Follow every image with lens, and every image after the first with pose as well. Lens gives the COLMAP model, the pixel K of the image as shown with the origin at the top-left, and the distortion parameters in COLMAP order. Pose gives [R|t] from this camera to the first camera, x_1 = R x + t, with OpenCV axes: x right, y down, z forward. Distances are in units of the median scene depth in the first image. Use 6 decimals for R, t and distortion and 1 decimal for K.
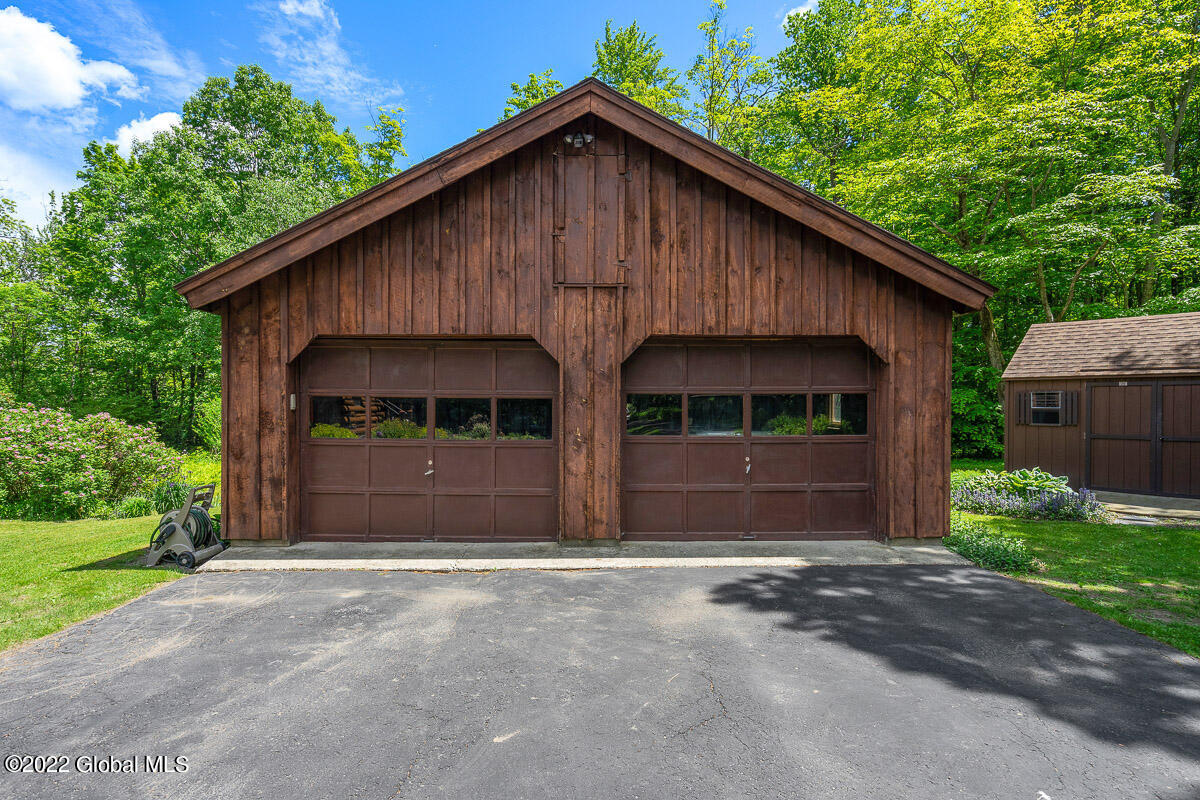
lens RADIAL K [[656.3, 0, 598.6], [0, 656.3, 405.3], [0, 0, 1]] dist [0.001915, -0.000076]
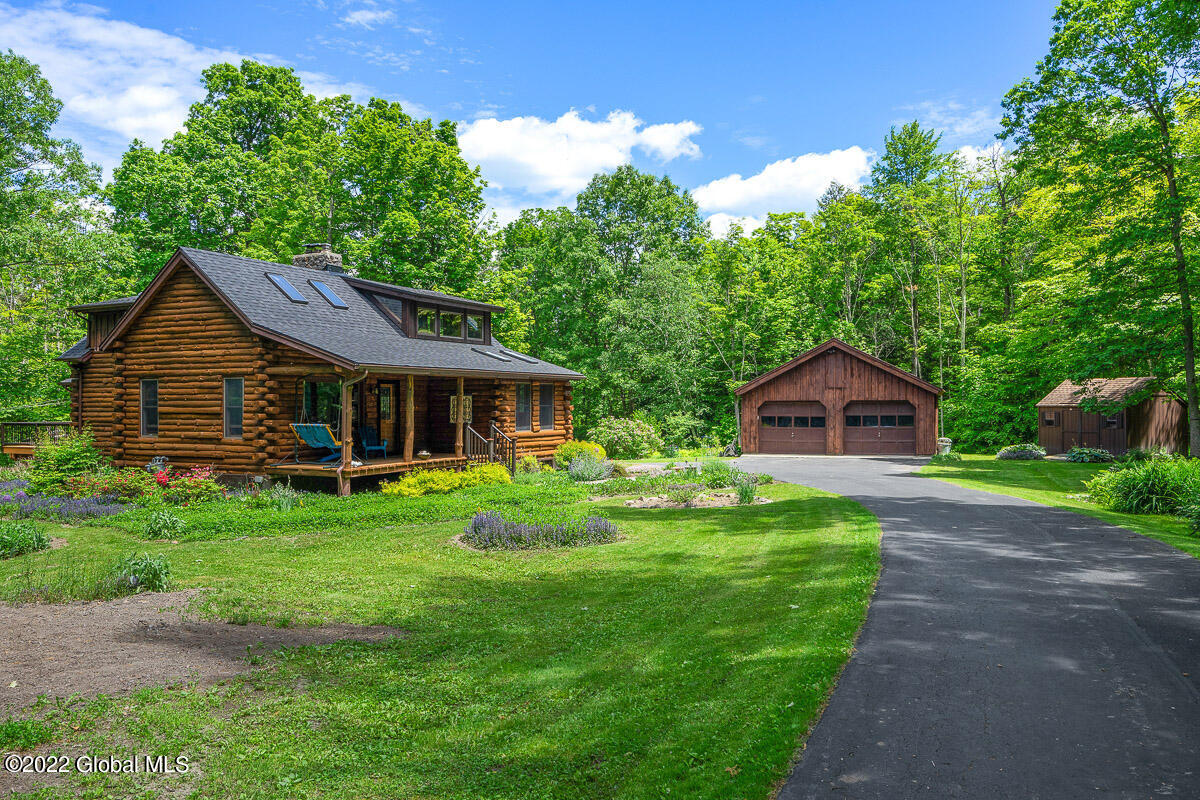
lens RADIAL K [[970.5, 0, 588.1], [0, 970.5, 406.3], [0, 0, 1]] dist [-0.011734, 0.007236]
pose [[0.930247, -0.003716, -0.366914, 0.728447], [0.003056, 0.999993, -0.002379, -0.064213], [0.366920, 0.001092, 0.930252, -4.825329]]
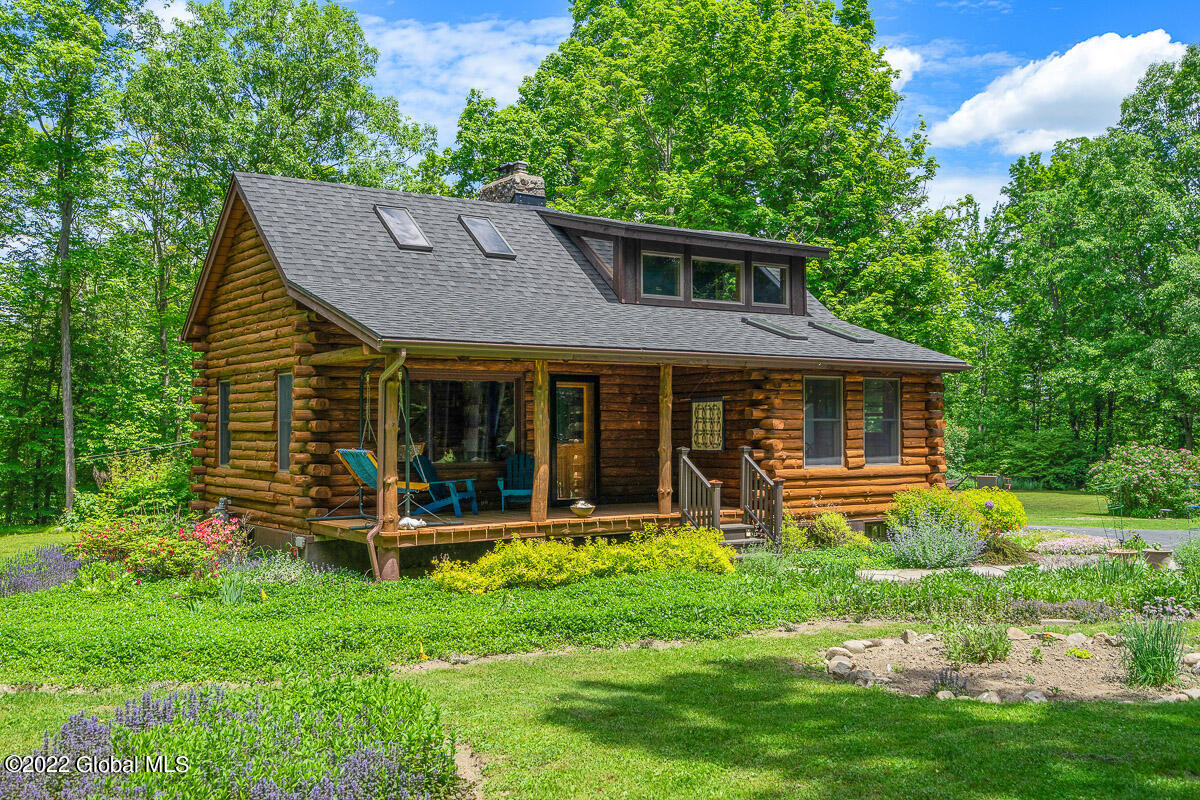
lens RADIAL K [[1166.5, 0, 599.9], [0, 1166.5, 402.5], [0, 0, 1]] dist [-0.004965, 0.000000]
pose [[0.637880, -0.022324, -0.769812, 0.683945], [0.001539, 0.999615, -0.027713, -0.040242], [0.770134, 0.016493, 0.637669, -3.005154]]
